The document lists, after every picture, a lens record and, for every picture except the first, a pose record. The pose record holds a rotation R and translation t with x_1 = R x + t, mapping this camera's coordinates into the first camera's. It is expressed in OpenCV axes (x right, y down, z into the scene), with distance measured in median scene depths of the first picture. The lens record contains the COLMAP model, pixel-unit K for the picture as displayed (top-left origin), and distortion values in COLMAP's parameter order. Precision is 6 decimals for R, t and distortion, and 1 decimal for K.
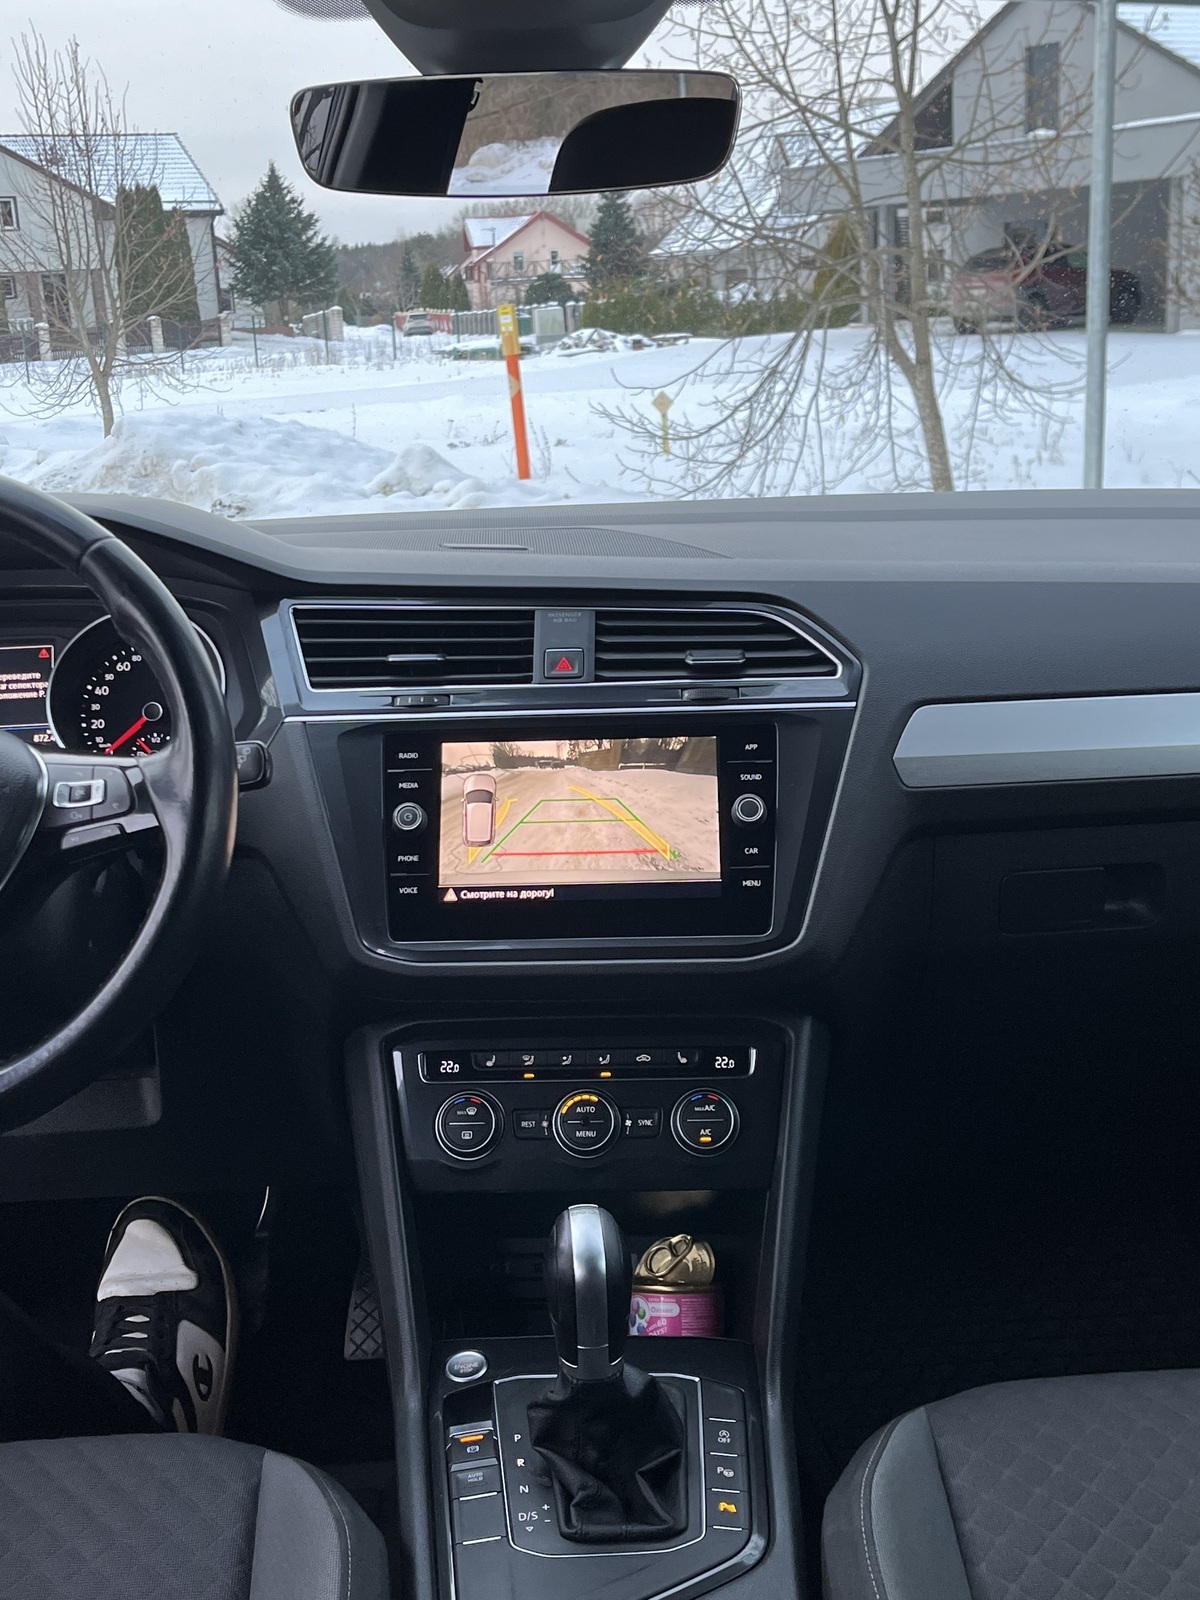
lens RADIAL K [[1903.6, 0, 594.3], [0, 1903.6, 804.5], [0, 0, 1]] dist [0.017709, 0.000000]
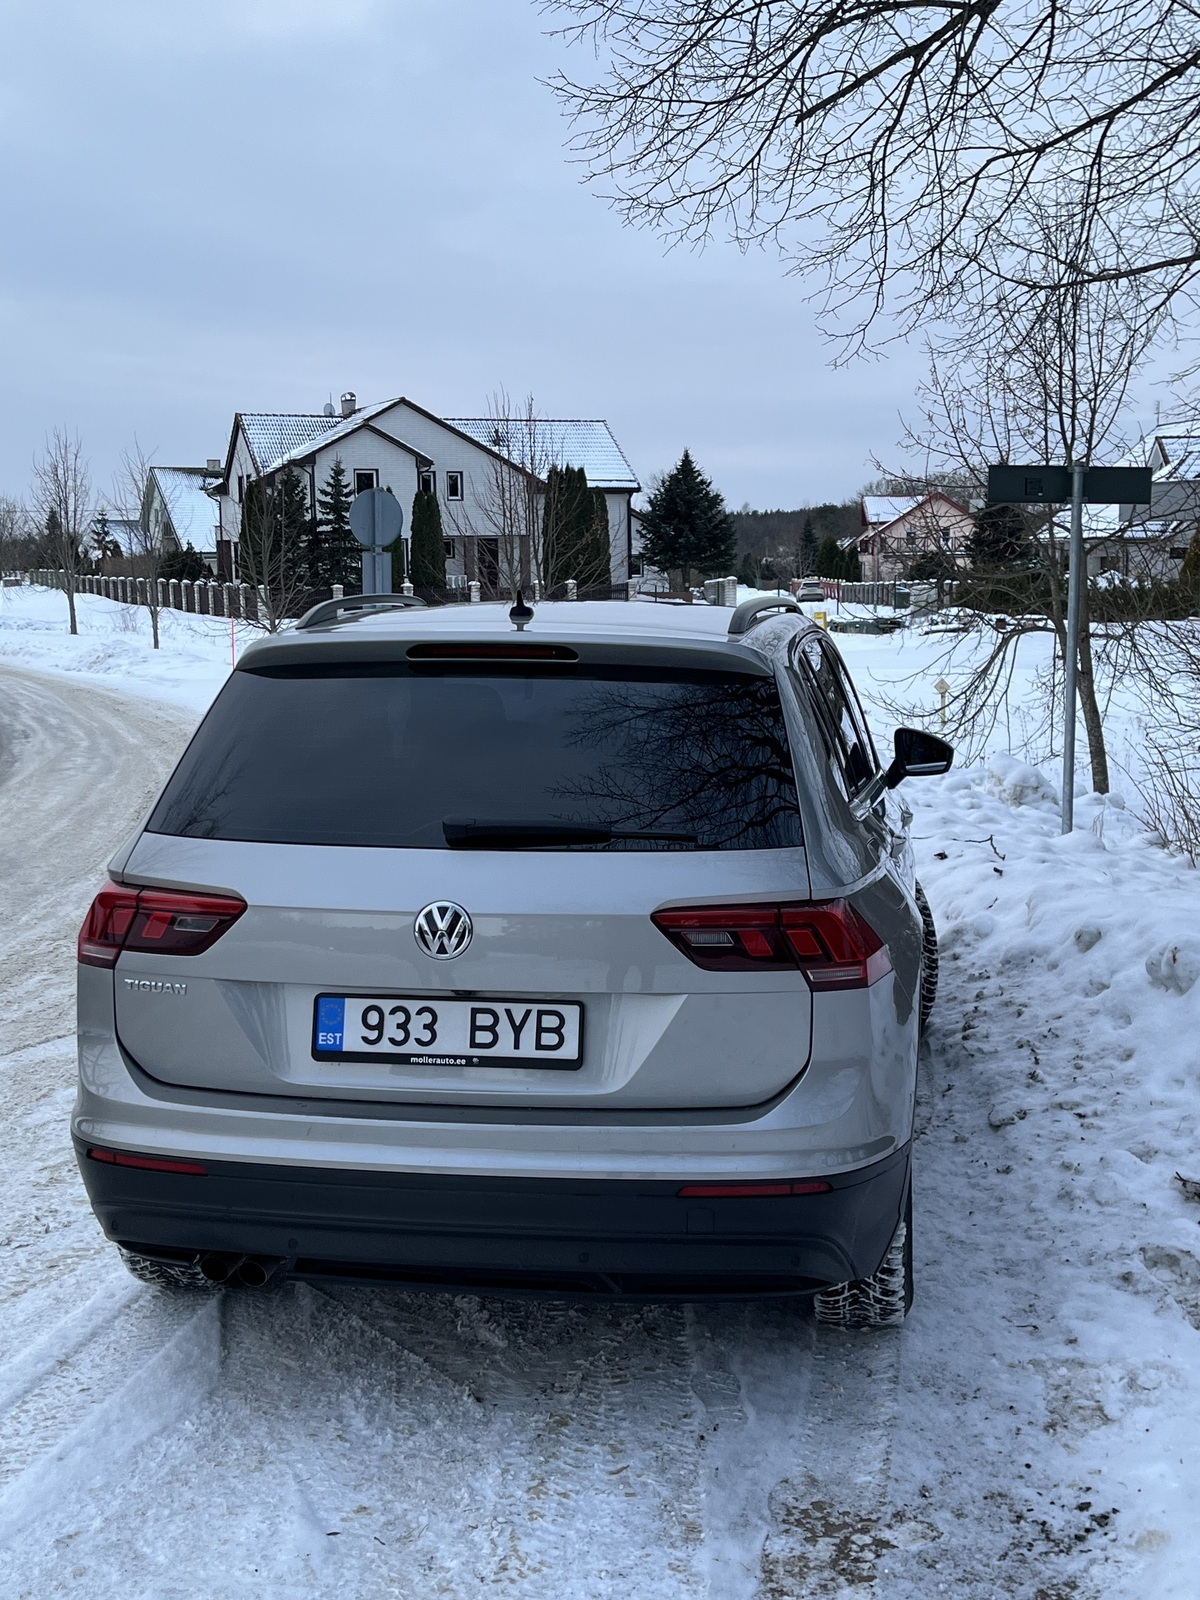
lens RADIAL K [[1903.6, 0, 603.2], [0, 1903.6, 799.8], [0, 0, 1]] dist [0.017709, 0.000000]
pose [[0.978672, 0.061721, -0.195940, 0.096052], [-0.087380, 0.988285, -0.125131, 0.070230], [0.185921, 0.139584, 0.972599, -0.426002]]
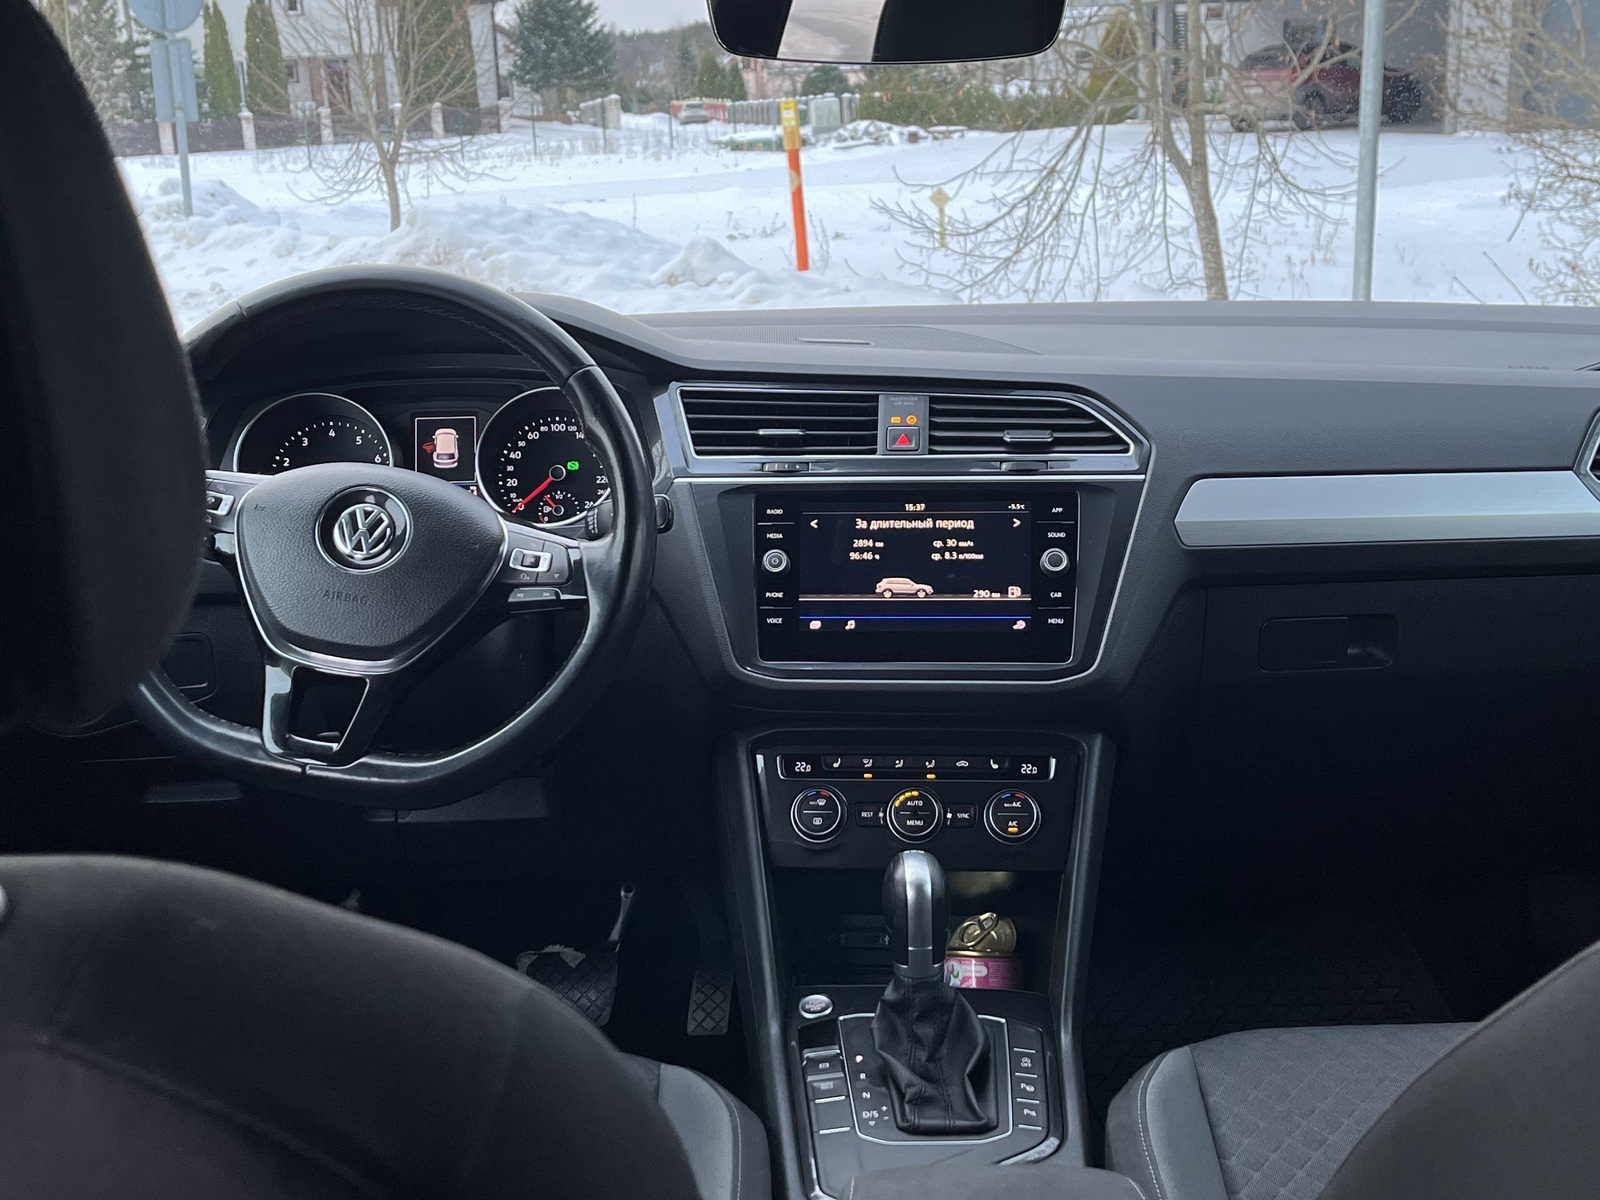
lens RADIAL K [[1903.6, 0, 806.7], [0, 1903.6, 597.3], [0, 0, 1]] dist [0.017709, 0.000000]
pose [[0.999409, 0.021238, -0.027042, -0.004441], [-0.021212, 0.999774, 0.001240, 0.002808], [0.027063, -0.000666, 0.999634, -0.022792]]
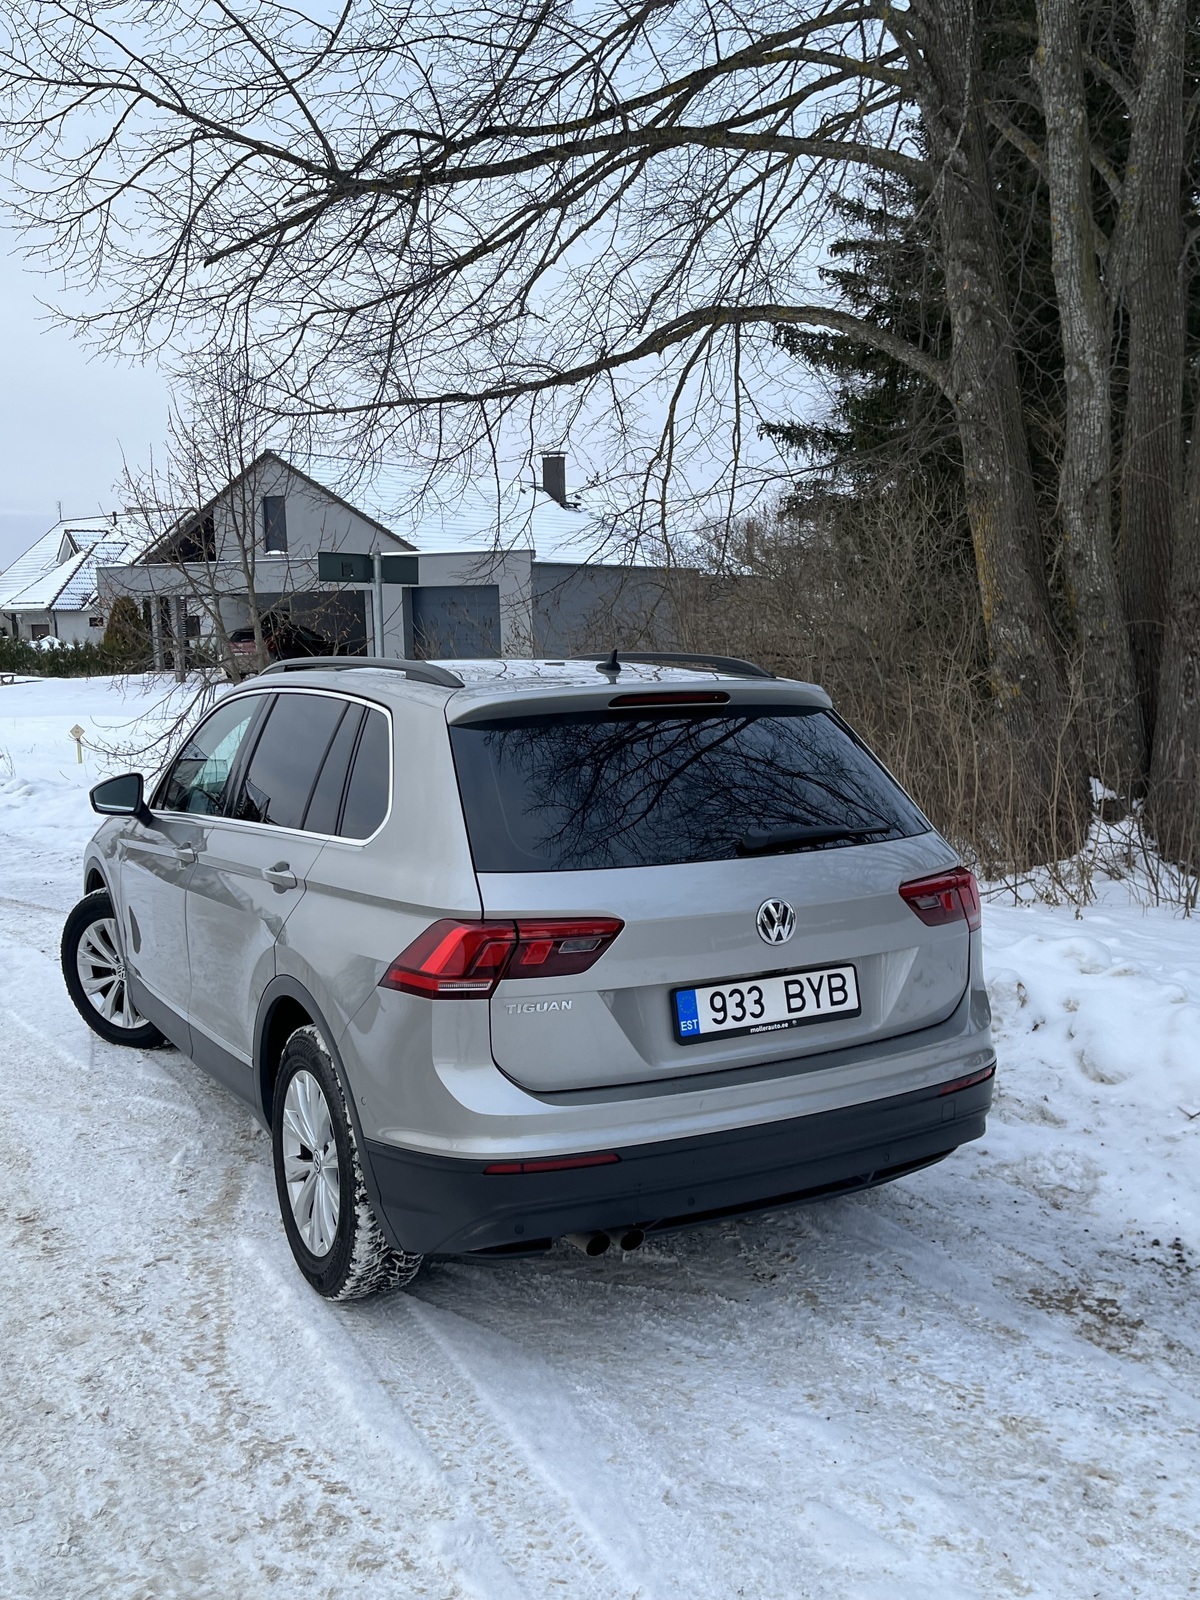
lens RADIAL K [[1471.6, 0, 602.6], [0, 1471.6, 802.5], [0, 0, 1]] dist [0.030664, 0.000000]
pose [[0.899790, -0.019551, 0.435884, -0.150546], [0.085711, 0.987451, -0.132642, 0.067406], [-0.427821, 0.156710, 0.890175, -0.380731]]
